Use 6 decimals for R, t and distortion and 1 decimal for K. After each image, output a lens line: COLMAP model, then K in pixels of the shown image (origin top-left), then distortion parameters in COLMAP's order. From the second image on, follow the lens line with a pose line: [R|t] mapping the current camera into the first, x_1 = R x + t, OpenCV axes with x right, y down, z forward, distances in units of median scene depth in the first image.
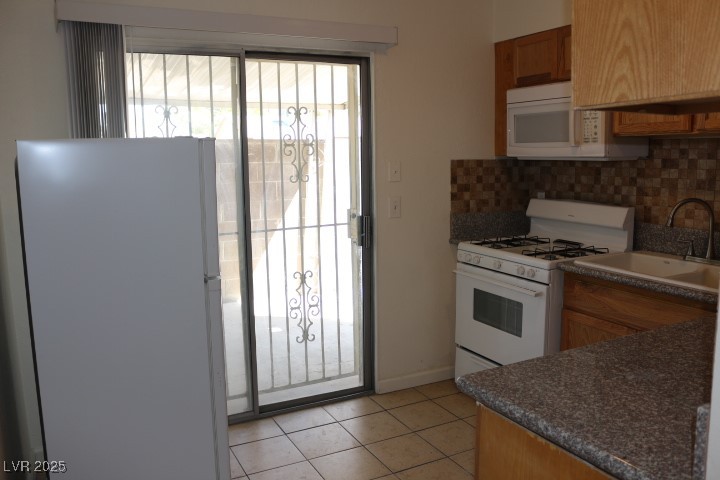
lens RADIAL K [[590.2, 0, 361.6], [0, 590.2, 238.4], [0, 0, 1]] dist [-0.153486, 0.110517]
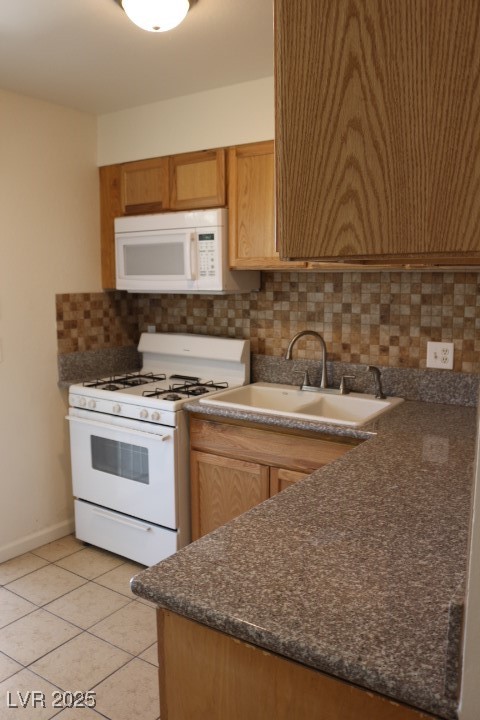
lens RADIAL K [[590.2, 0, 240.0], [0, 590.2, 360.0], [0, 0, 1]] dist [-0.153486, 0.110517]
pose [[0.879553, -0.055314, 0.472575, -0.030170], [0.056573, 0.998332, 0.011560, -0.032453], [-0.472425, 0.016568, 0.881215, 0.099348]]
